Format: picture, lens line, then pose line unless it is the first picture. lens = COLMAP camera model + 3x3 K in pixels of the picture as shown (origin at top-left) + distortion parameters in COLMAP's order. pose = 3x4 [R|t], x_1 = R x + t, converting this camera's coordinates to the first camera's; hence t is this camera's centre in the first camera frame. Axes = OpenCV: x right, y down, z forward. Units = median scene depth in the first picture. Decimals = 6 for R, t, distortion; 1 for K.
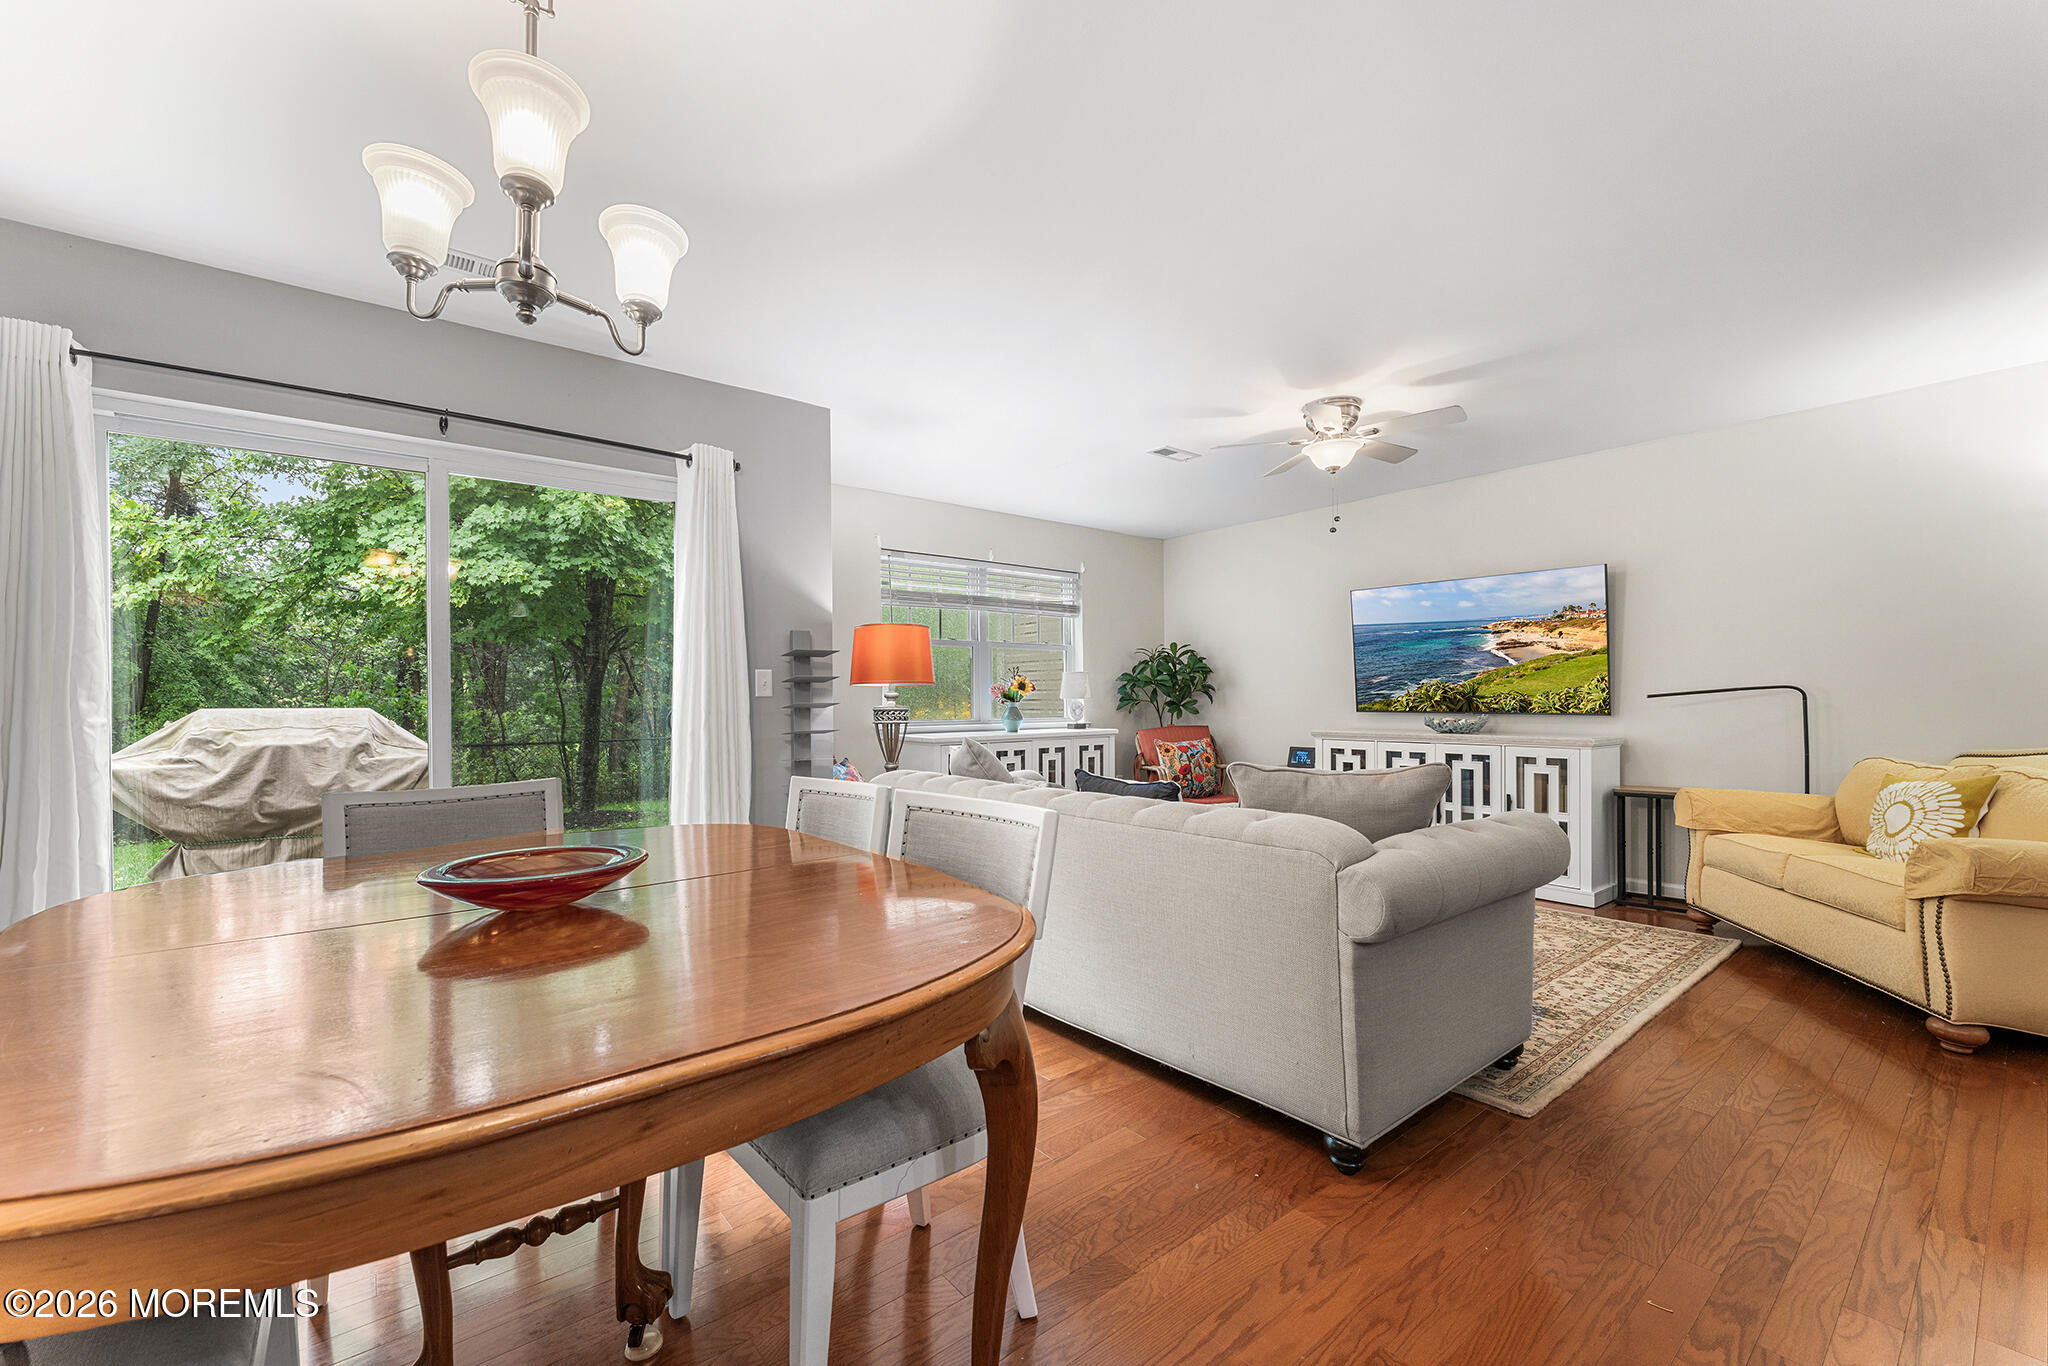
lens RADIAL K [[814.5, 0, 1019.7], [0, 814.5, 696.1], [0, 0, 1]] dist [-0.004616, -0.000143]
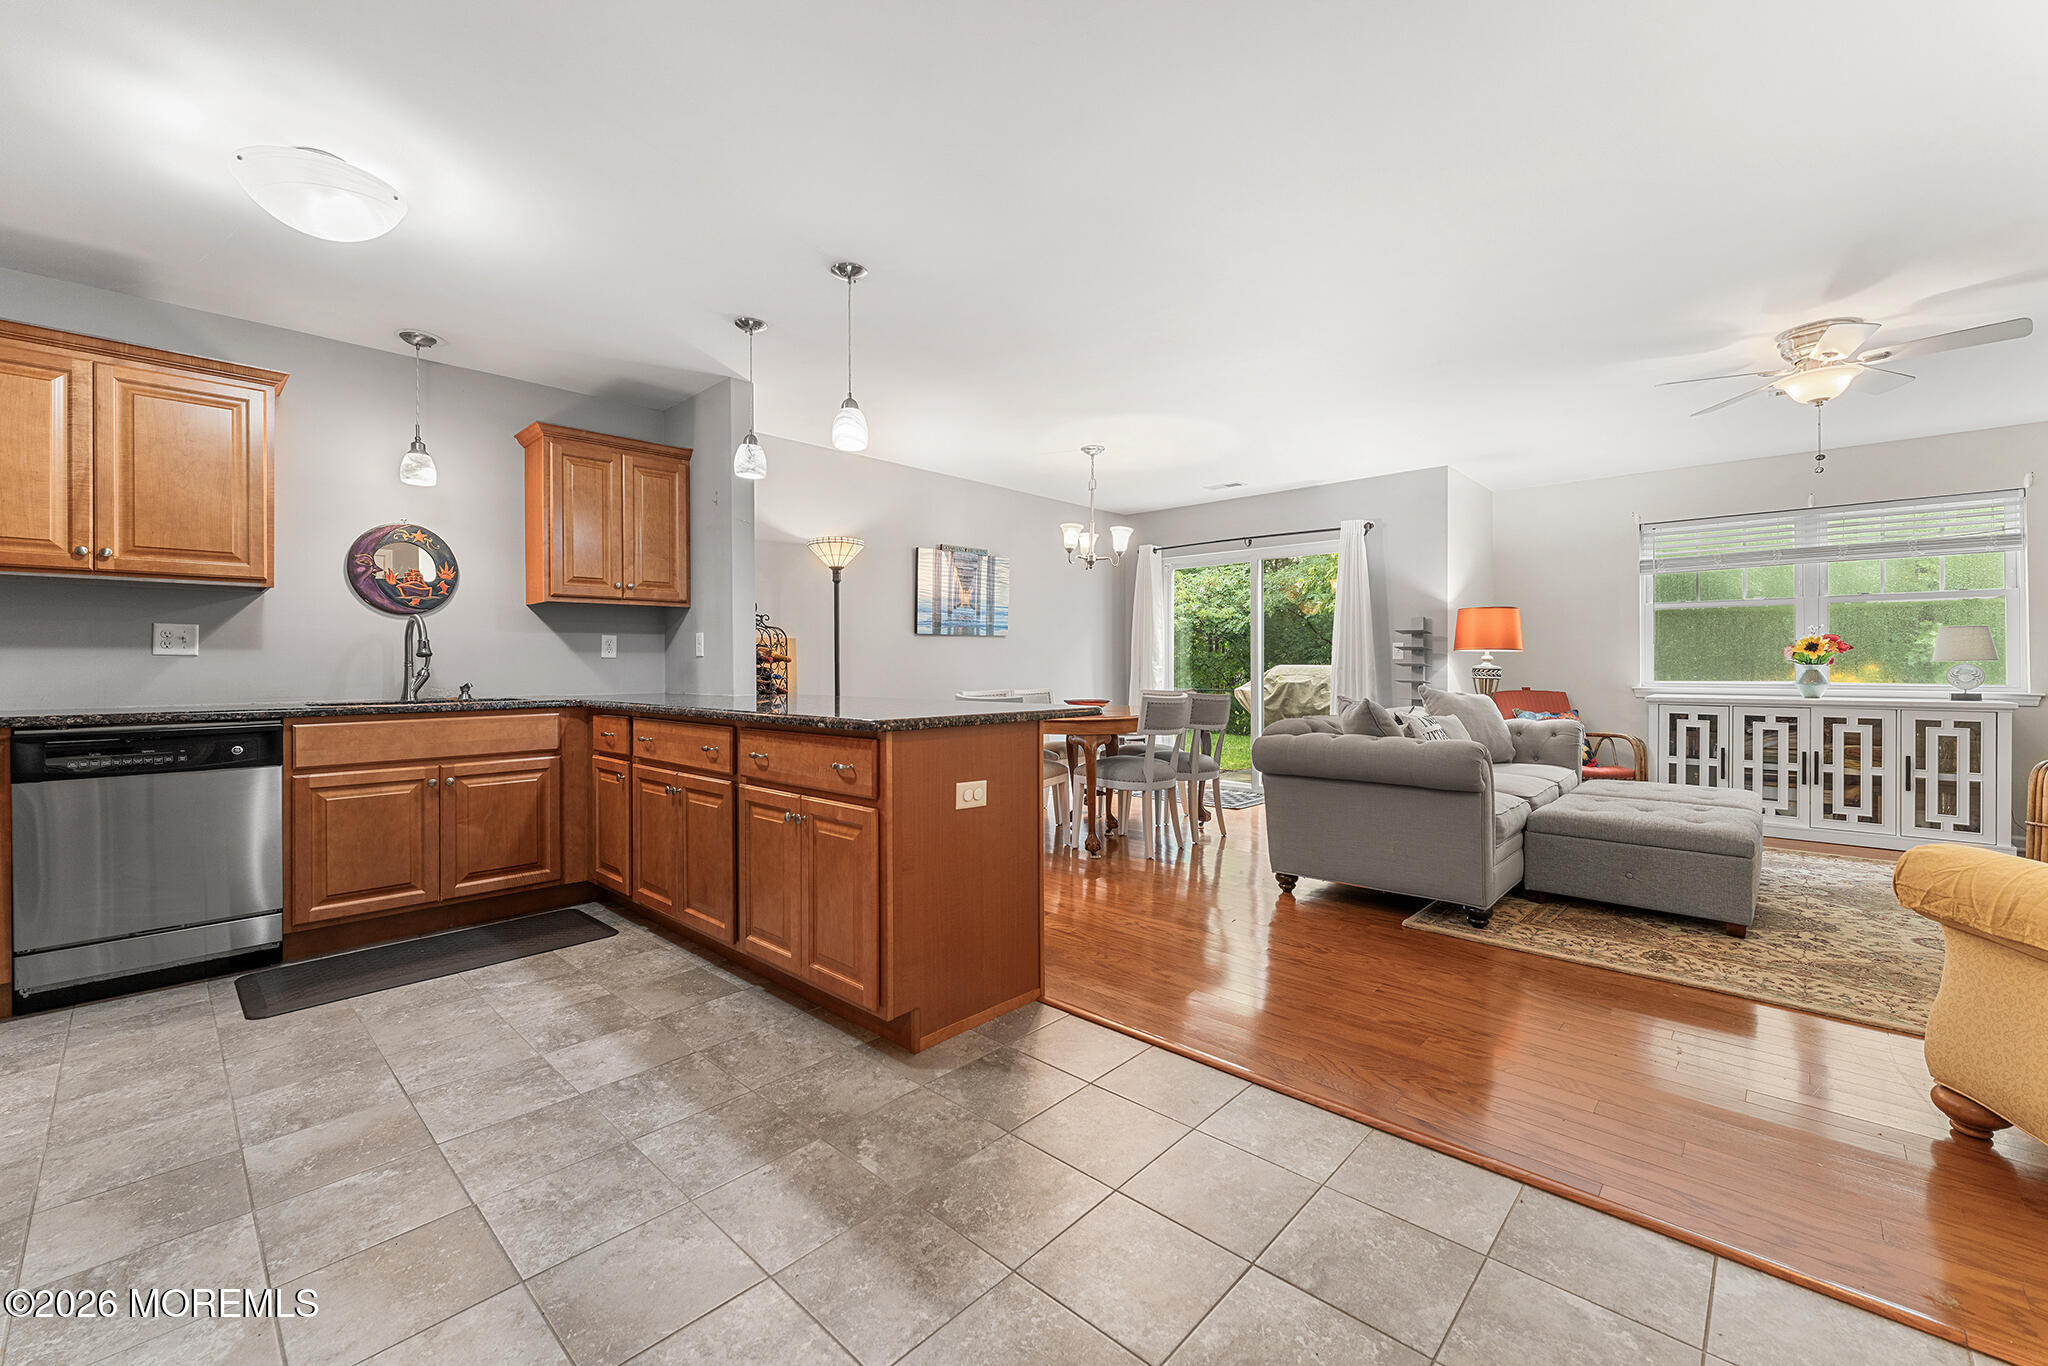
lens RADIAL K [[820.9, 0, 1021.5], [0, 820.9, 664.8], [0, 0, 1]] dist [-0.001535, -0.000364]
pose [[0.143334, 0.006274, -0.989655, 1.052761], [0.001738, 0.999977, 0.006591, -0.000019], [0.989673, -0.002665, 0.143320, 0.016311]]
